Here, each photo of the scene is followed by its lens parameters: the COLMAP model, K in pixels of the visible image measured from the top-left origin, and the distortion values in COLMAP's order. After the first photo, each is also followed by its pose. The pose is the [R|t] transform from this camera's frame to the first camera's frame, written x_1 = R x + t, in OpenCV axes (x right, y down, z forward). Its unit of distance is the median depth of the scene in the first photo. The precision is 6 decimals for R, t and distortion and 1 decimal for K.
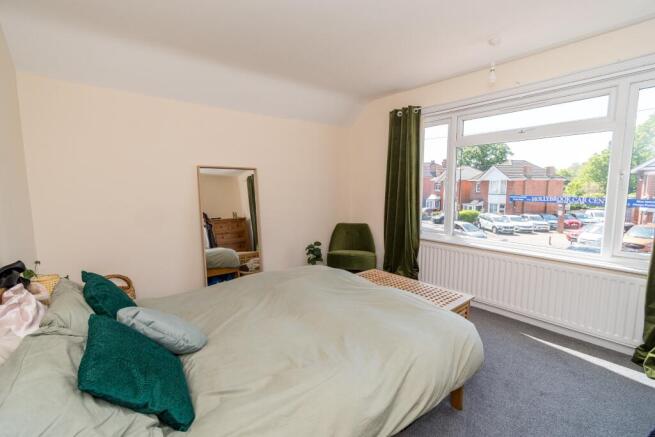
lens RADIAL K [[290.0, 0, 327.5], [0, 290.0, 218.5], [0, 0, 1]] dist [-0.000992, -0.000170]
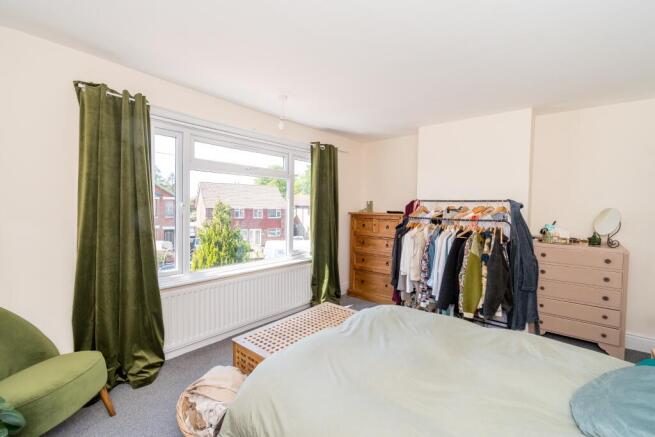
lens RADIAL K [[290.0, 0, 327.5], [0, 290.0, 218.5], [0, 0, 1]] dist [-0.000992, -0.000170]
pose [[-0.186027, -0.042608, 0.981620, -0.468945], [0.089829, 0.994138, 0.060175, -0.114516], [-0.978430, 0.099372, -0.181109, 0.756090]]
